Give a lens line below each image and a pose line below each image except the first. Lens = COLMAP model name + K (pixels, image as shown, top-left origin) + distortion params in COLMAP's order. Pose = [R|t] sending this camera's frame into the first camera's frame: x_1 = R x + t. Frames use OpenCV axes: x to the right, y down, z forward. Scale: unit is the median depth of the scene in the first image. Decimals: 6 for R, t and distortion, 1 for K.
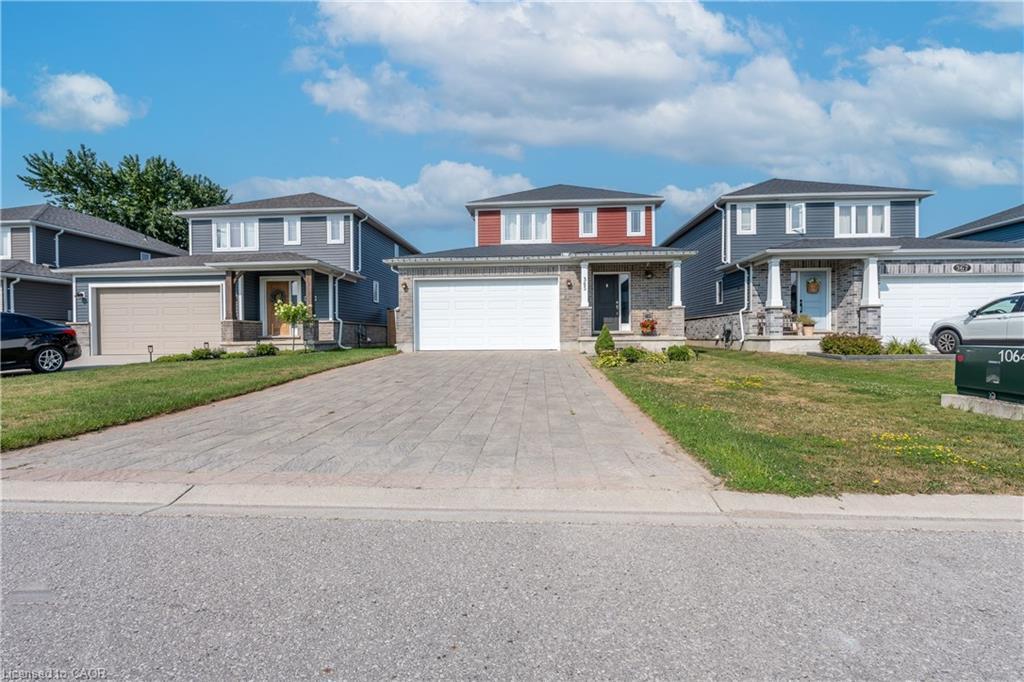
lens RADIAL K [[447.6, 0, 513.8], [0, 447.6, 346.2], [0, 0, 1]] dist [-0.003955, 0.000080]
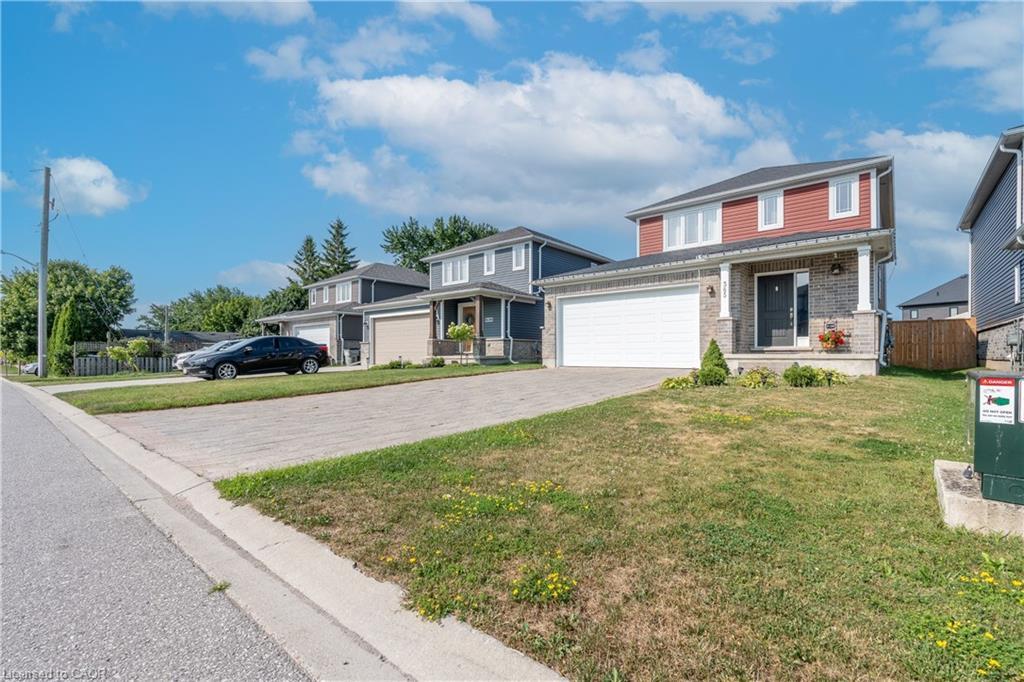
lens RADIAL K [[454.5, 0, 511.3], [0, 454.5, 352.7], [0, 0, 1]] dist [-0.000548, 0.000030]
pose [[0.800264, 0.004281, -0.599633, 0.322097], [-0.017493, 0.999716, -0.016208, -0.002430], [0.599393, 0.023460, 0.800111, 0.090434]]
